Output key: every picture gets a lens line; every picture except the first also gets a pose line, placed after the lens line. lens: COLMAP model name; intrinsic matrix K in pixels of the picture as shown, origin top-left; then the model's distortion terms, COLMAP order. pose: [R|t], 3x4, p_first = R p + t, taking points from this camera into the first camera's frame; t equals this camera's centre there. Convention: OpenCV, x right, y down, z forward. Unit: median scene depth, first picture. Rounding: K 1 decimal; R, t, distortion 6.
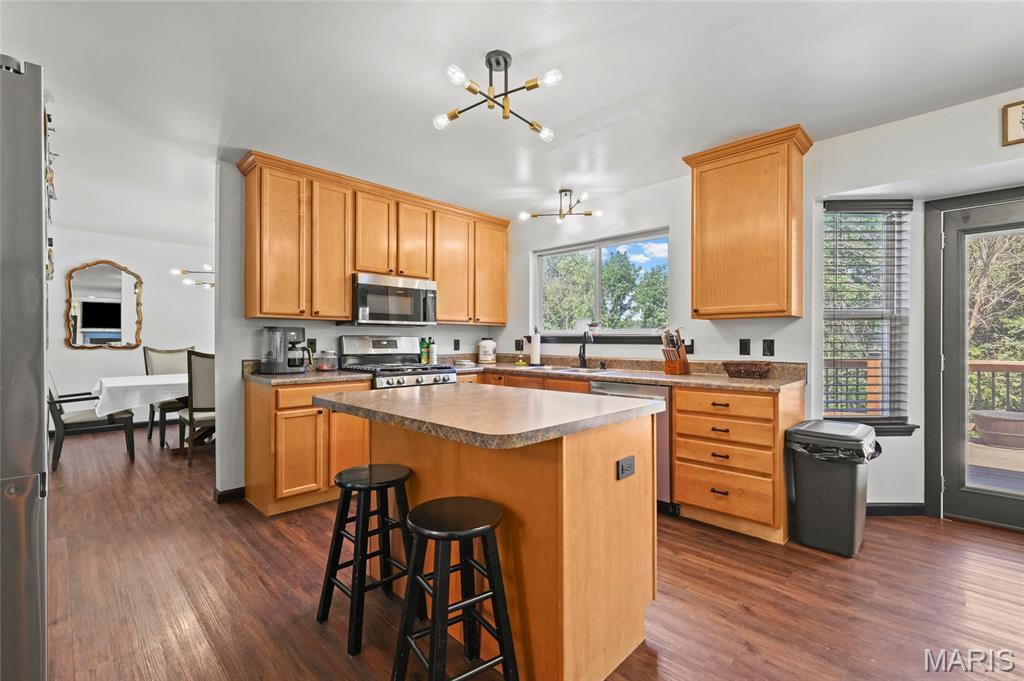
lens RADIAL K [[450.6, 0, 515.4], [0, 450.6, 338.3], [0, 0, 1]] dist [0.002057, -0.000100]
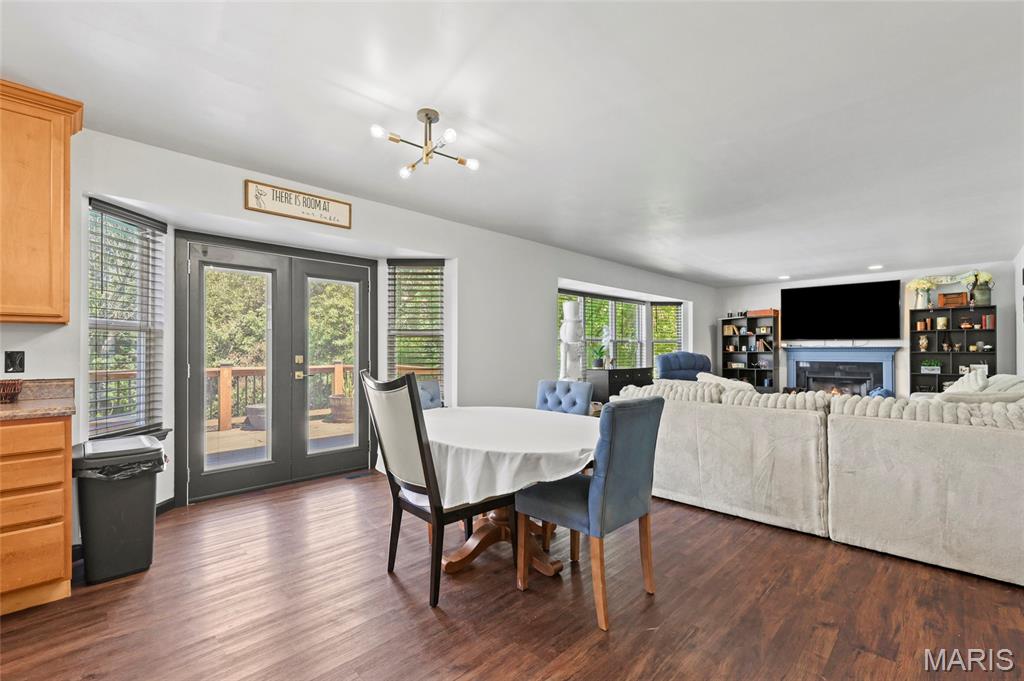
lens RADIAL K [[450.6, 0, 511.5], [0, 450.6, 349.8], [0, 0, 1]] dist [0.002057, -0.000100]
pose [[0.012849, 0.001888, 0.999916, -0.199768], [-0.001649, 0.999997, -0.001867, 0.000051], [-0.999916, -0.001625, 0.012852, 0.143984]]
